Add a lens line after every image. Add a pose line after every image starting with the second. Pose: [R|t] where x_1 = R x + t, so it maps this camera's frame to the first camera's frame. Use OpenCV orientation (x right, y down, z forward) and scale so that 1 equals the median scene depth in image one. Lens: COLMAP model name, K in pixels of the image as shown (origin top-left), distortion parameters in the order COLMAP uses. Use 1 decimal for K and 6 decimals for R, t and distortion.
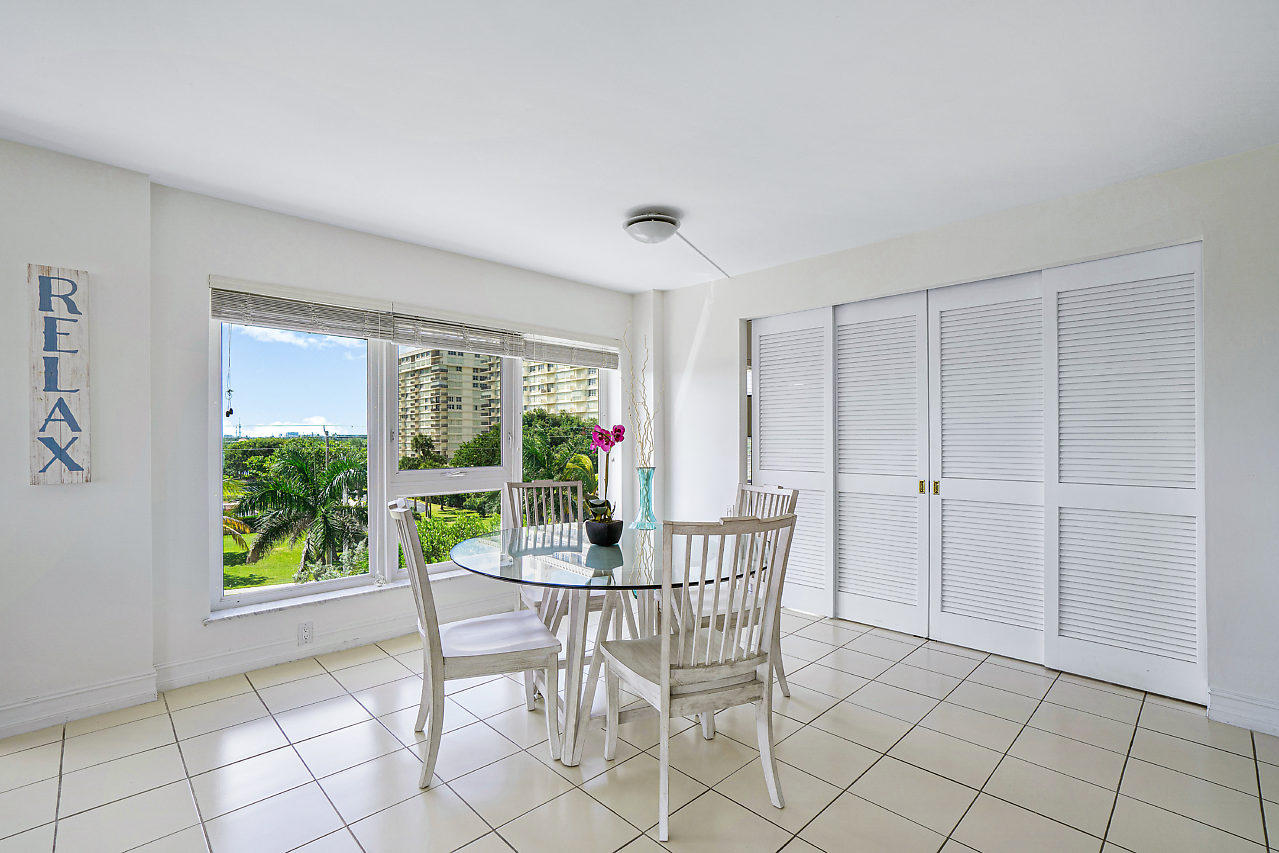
lens RADIAL K [[567.7, 0, 626.6], [0, 567.7, 428.2], [0, 0, 1]] dist [-0.044729, 0.021710]
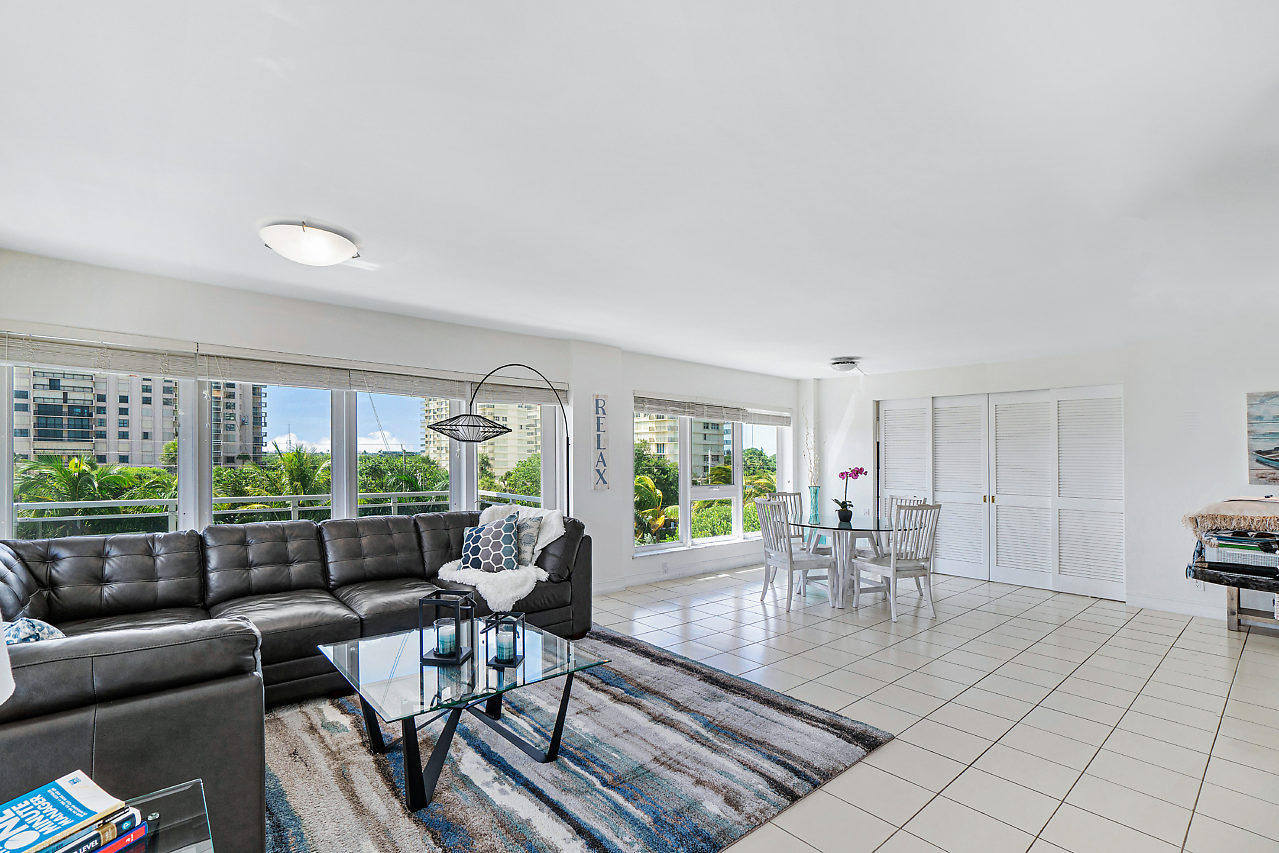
lens RADIAL K [[564.4, 0, 630.3], [0, 564.4, 443.1], [0, 0, 1]] dist [-0.014437, 0.000055]
pose [[0.998286, 0.011145, -0.057457, -0.563532], [-0.011656, 0.999895, -0.008573, -0.053095], [0.057356, 0.009228, 0.998311, -0.962536]]
